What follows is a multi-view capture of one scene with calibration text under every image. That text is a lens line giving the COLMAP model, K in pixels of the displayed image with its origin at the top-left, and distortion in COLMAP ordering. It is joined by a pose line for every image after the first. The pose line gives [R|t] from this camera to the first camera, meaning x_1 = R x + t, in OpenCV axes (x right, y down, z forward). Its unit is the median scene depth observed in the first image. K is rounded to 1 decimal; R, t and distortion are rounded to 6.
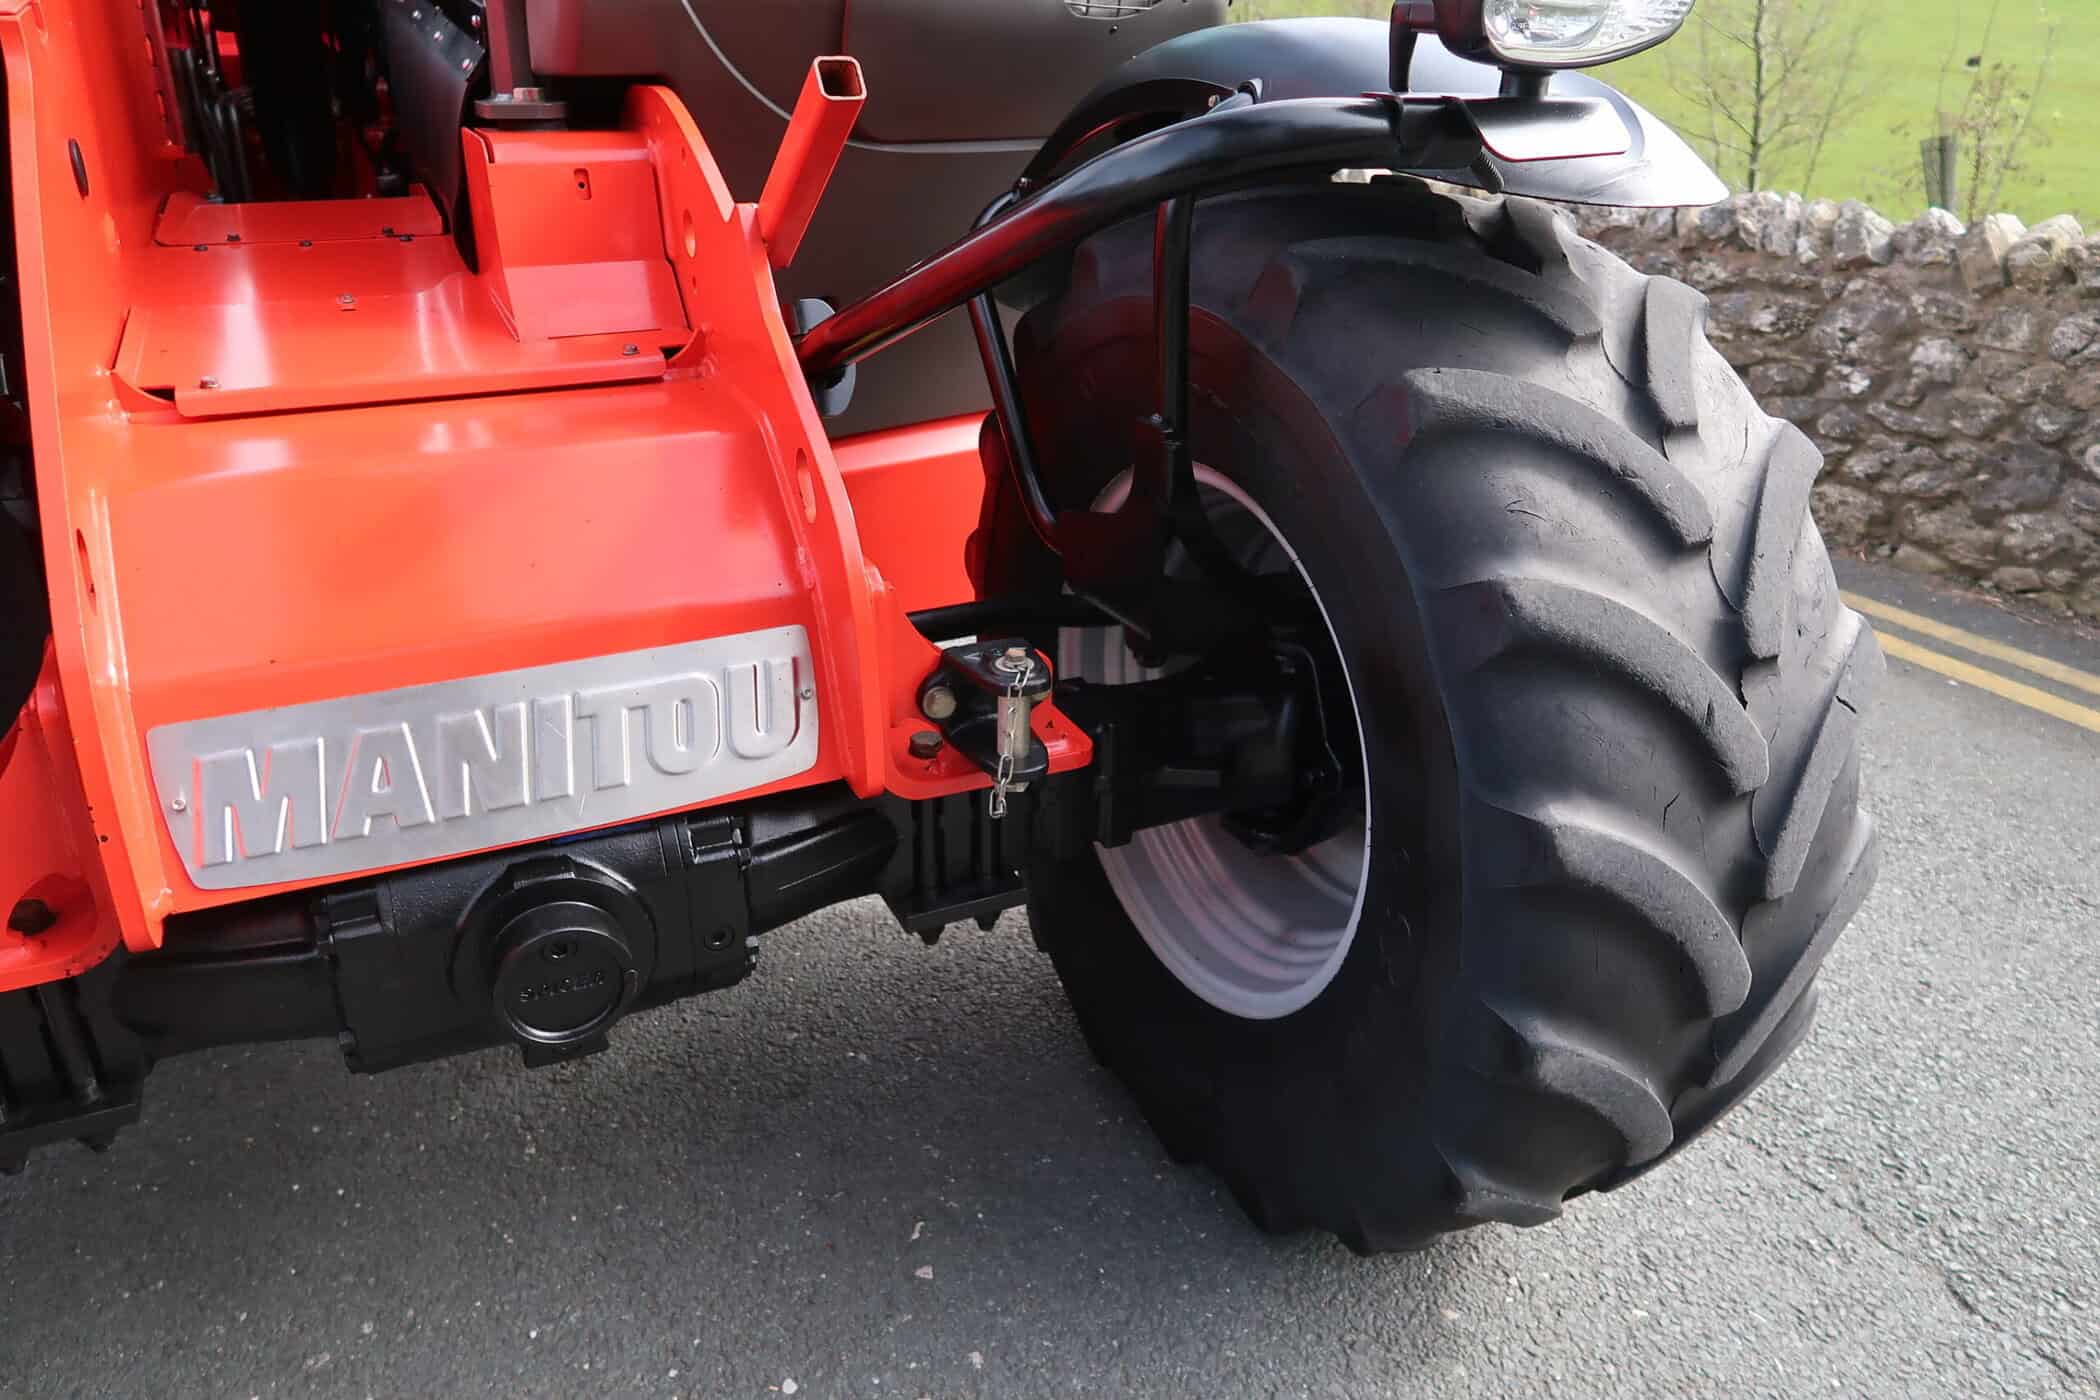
lens RADIAL K [[1439.3, 0, 1037.7], [0, 1439.3, 696.7], [0, 0, 1]] dist [-0.021656, 0.004084]
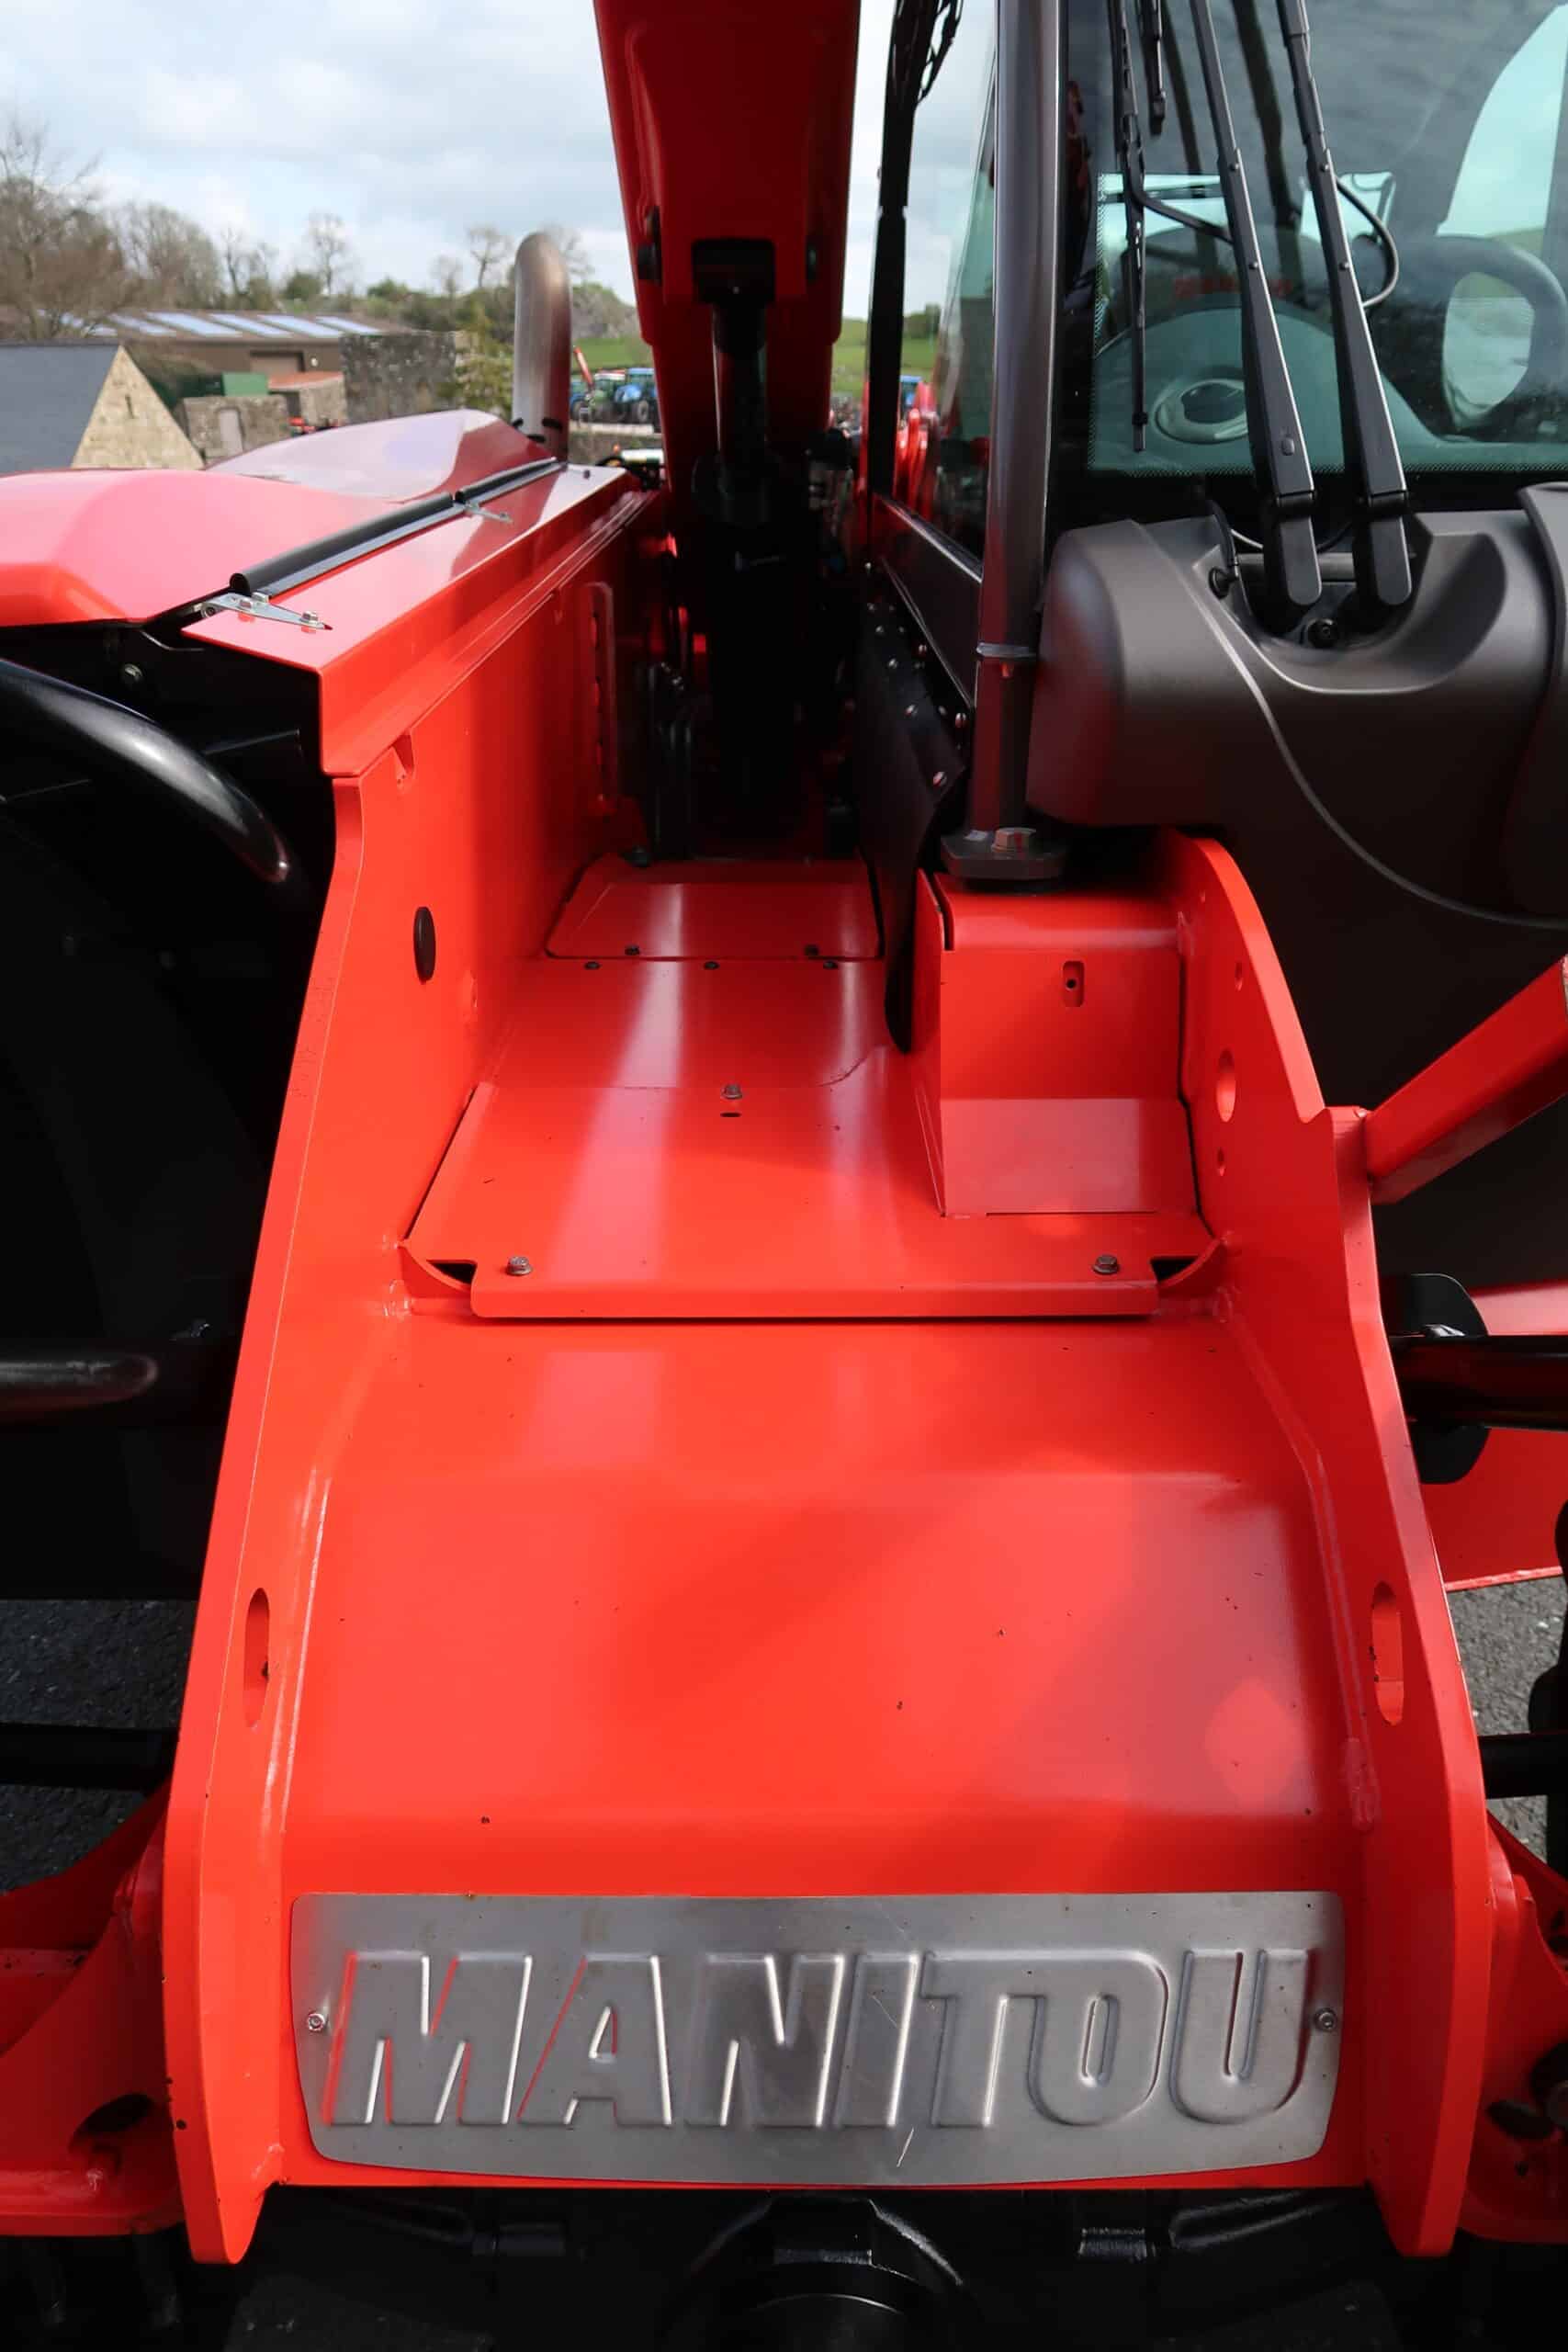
lens RADIAL K [[1611.9, 0, 769.9], [0, 1611.9, 1185.7], [0, 0, 1]] dist [-0.021656, 0.004084]
pose [[0.897416, 0.143100, -0.417333, -0.142980], [-0.170890, 0.984840, -0.029782, -0.264846], [0.406745, 0.098044, 0.908265, 0.329000]]
